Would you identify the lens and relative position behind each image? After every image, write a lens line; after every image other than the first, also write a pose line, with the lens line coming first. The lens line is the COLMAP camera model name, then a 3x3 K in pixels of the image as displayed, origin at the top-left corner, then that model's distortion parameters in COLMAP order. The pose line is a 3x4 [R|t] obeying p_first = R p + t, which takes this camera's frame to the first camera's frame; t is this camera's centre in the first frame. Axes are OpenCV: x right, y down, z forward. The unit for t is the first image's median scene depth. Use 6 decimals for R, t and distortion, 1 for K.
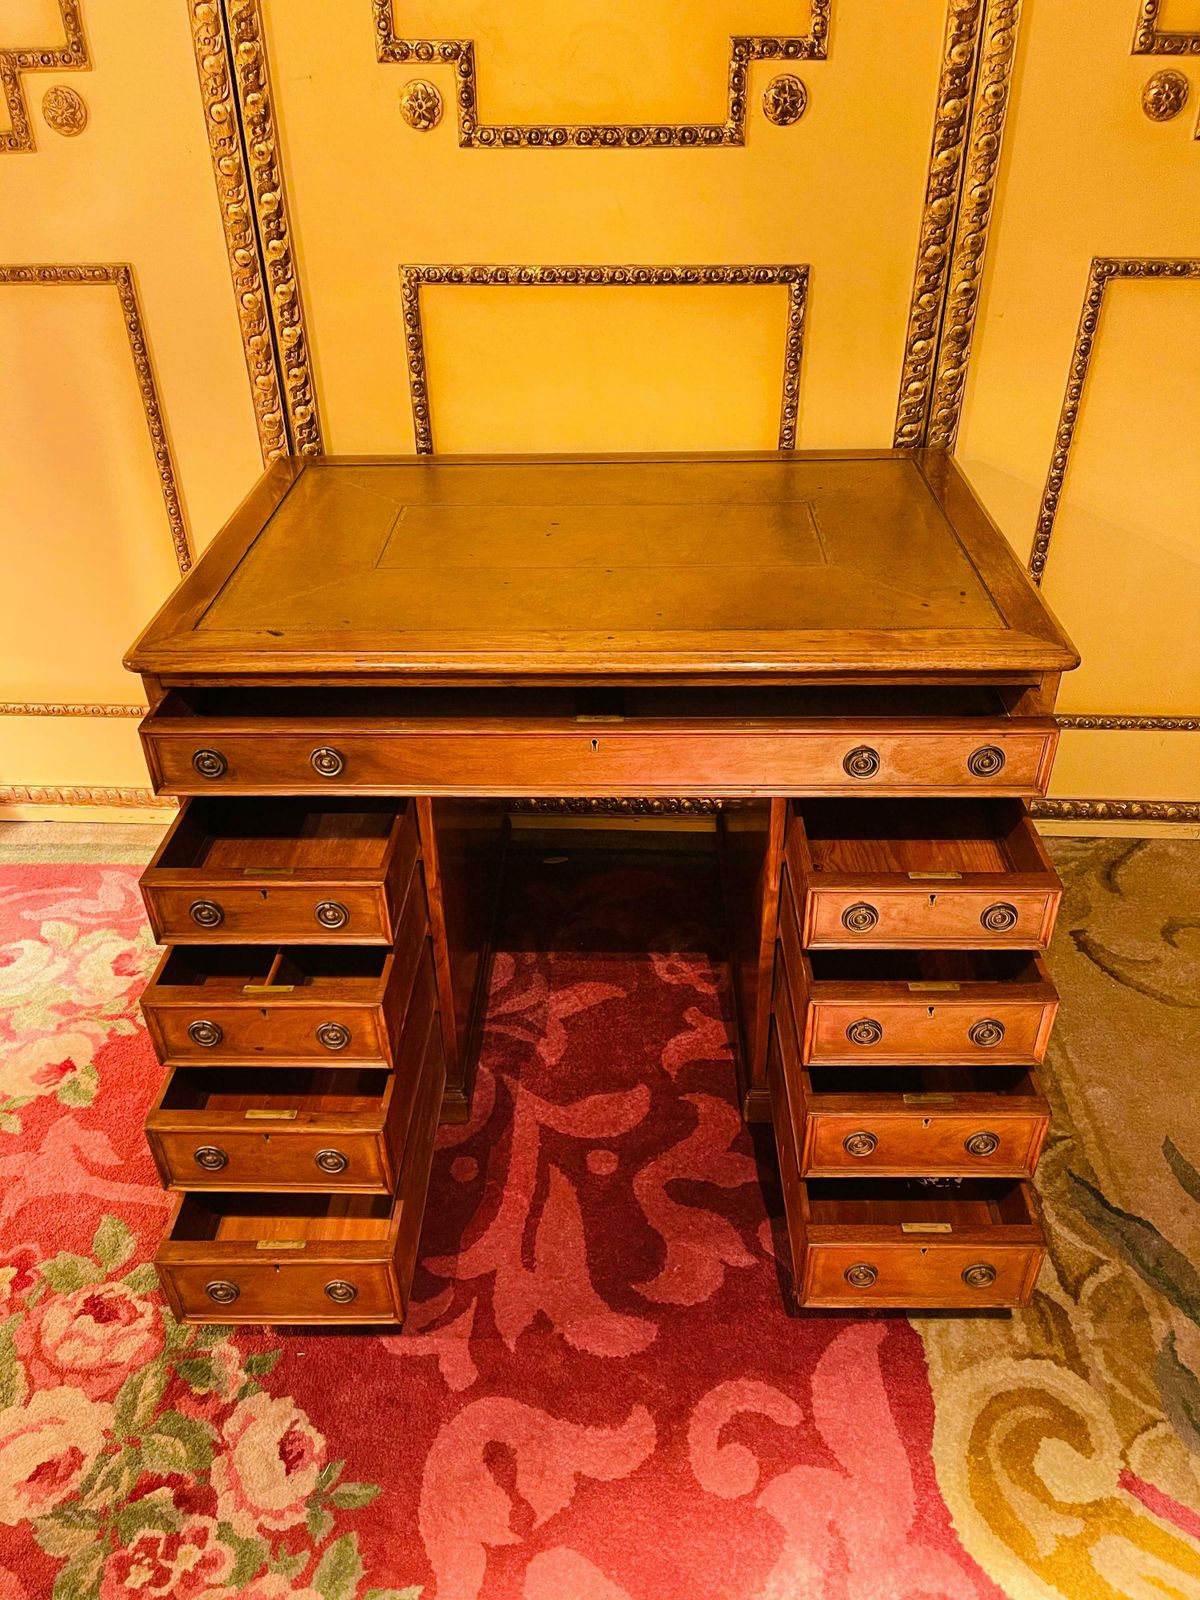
lens RADIAL K [[1221.4, 0, 602.1], [0, 1221.4, 798.9], [0, 0, 1]] dist [0.069691, -0.093095]
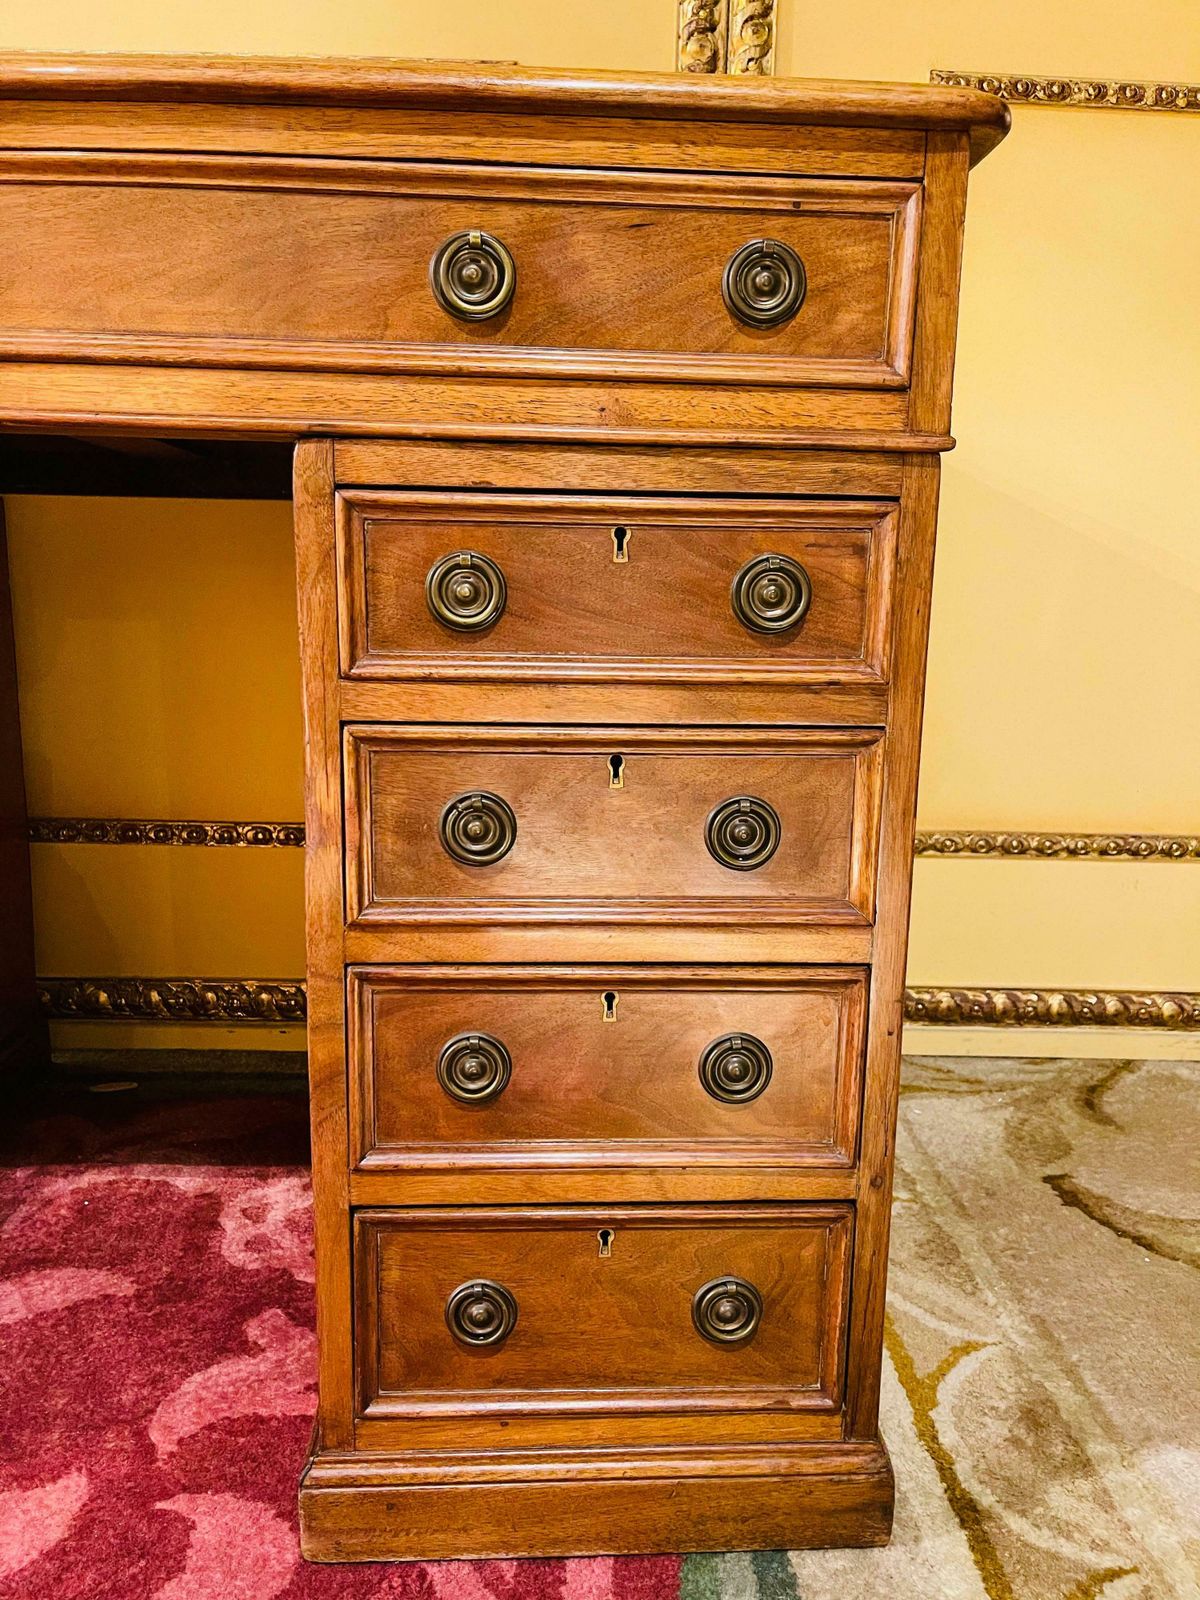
lens RADIAL K [[1221.4, 0, 603.0], [0, 1221.4, 807.1], [0, 0, 1]] dist [0.069691, -0.093095]
pose [[0.996521, 0.022086, 0.080362, 0.165733], [0.011136, 0.920314, -0.391022, 0.191692], [-0.082594, 0.390557, 0.916866, 0.533379]]
